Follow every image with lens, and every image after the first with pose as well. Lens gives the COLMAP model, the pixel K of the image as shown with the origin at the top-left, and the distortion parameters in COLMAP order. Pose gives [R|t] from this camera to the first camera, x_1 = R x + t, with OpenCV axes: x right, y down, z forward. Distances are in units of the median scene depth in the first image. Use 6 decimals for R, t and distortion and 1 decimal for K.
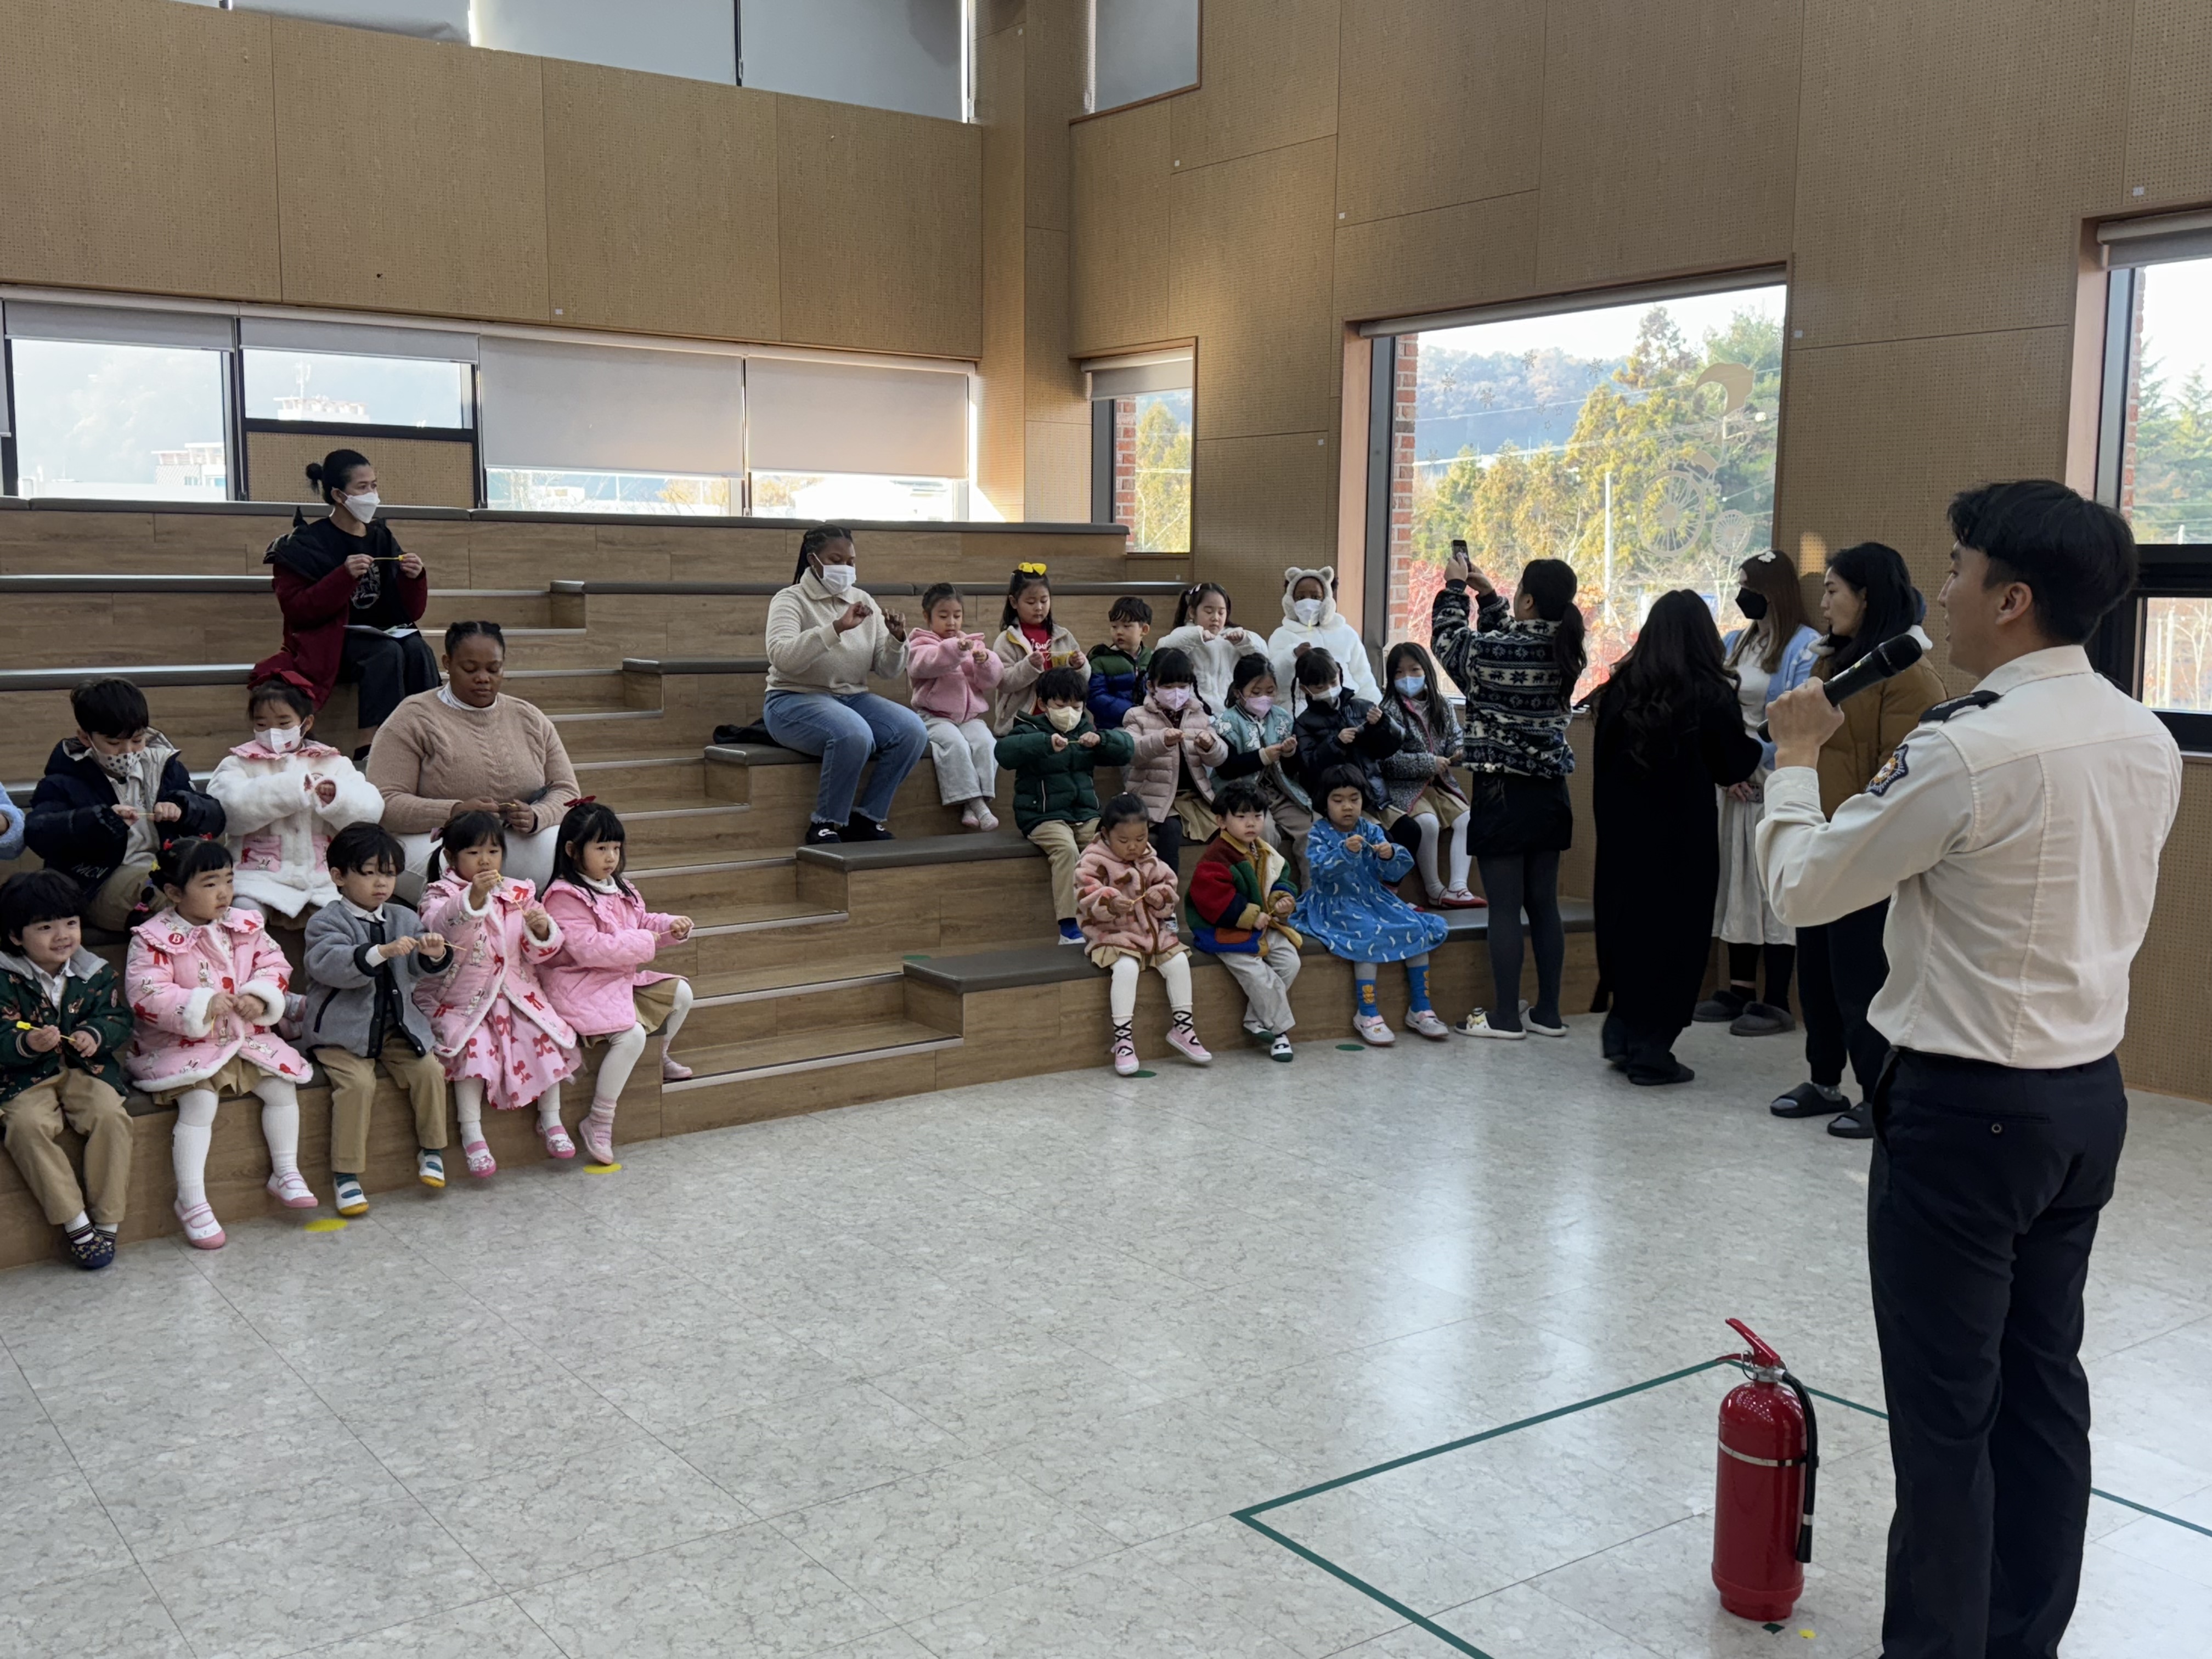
lens RADIAL K [[2140.1, 0, 1106.0], [0, 2140.1, 829.5], [0, 0, 1]] dist [0.138849, -0.216277]
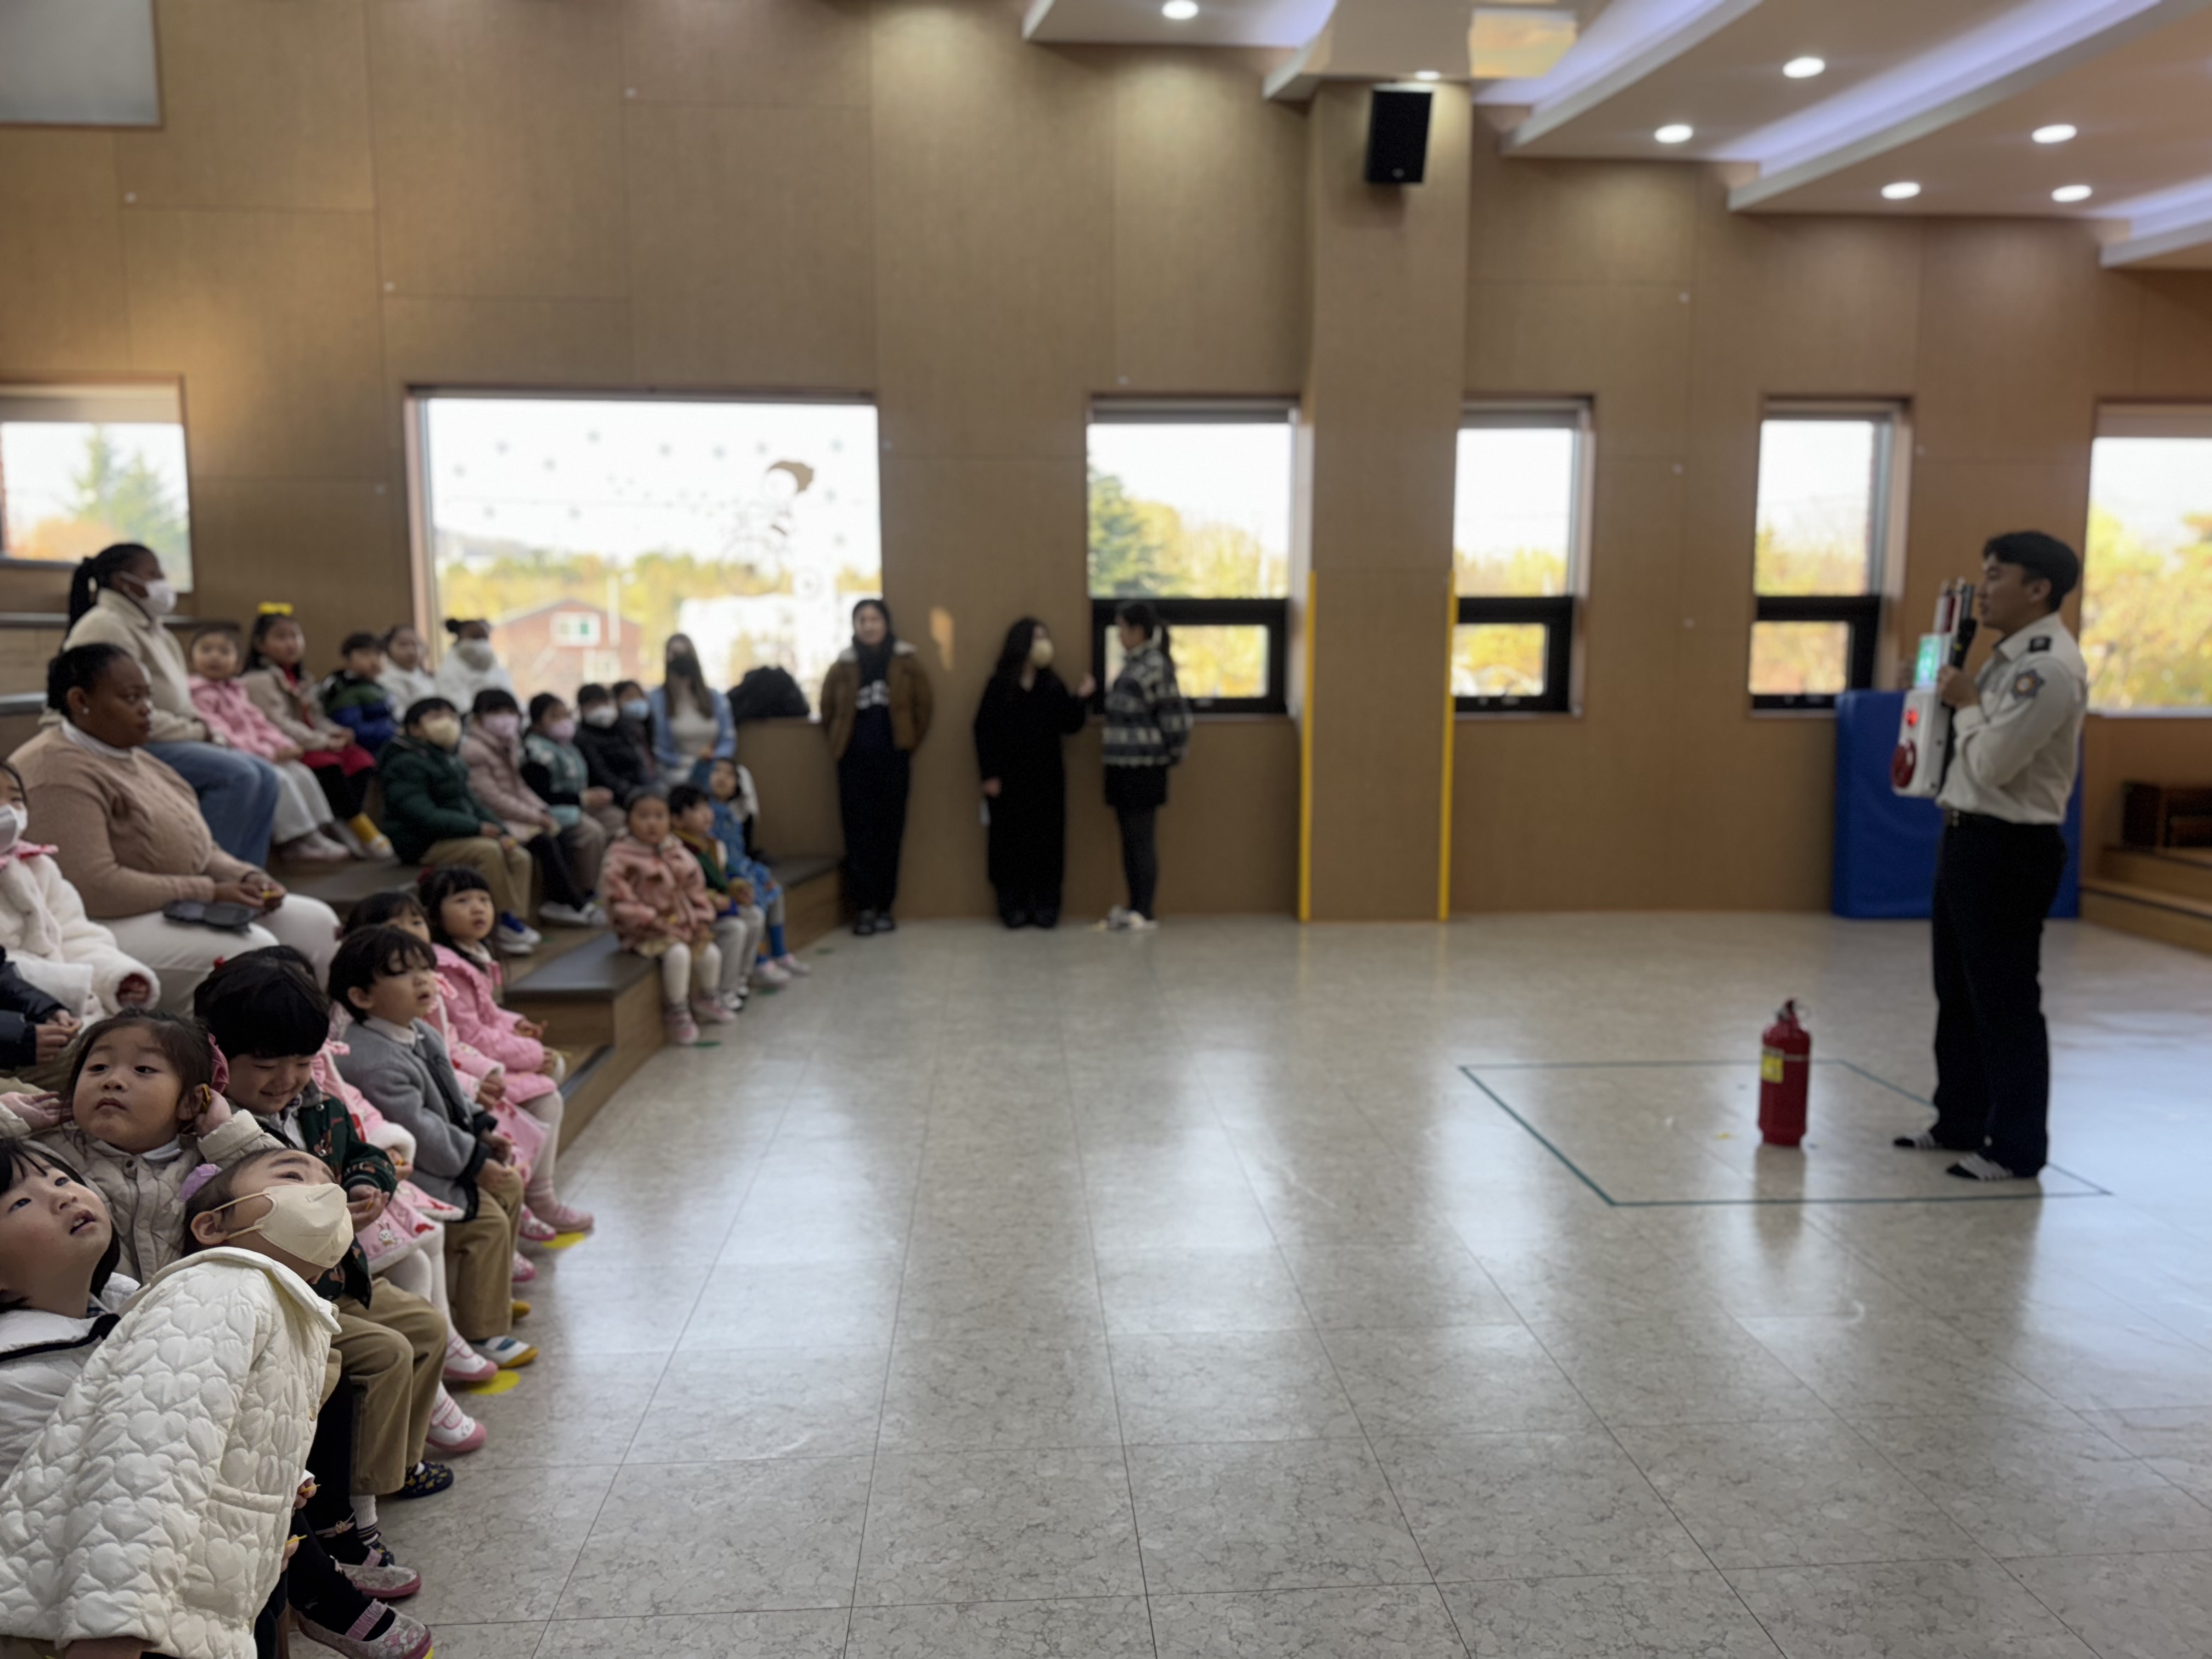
lens RADIAL K [[1543.9, 0, 1106.0], [0, 1543.9, 829.5], [0, 0, 1]] dist [0.002242, 0.002779]
pose [[0.524441, -0.107776, 0.844598, -0.554771], [0.104757, 0.992587, 0.061613, -0.024352], [-0.844978, 0.056165, 0.531844, 0.394154]]
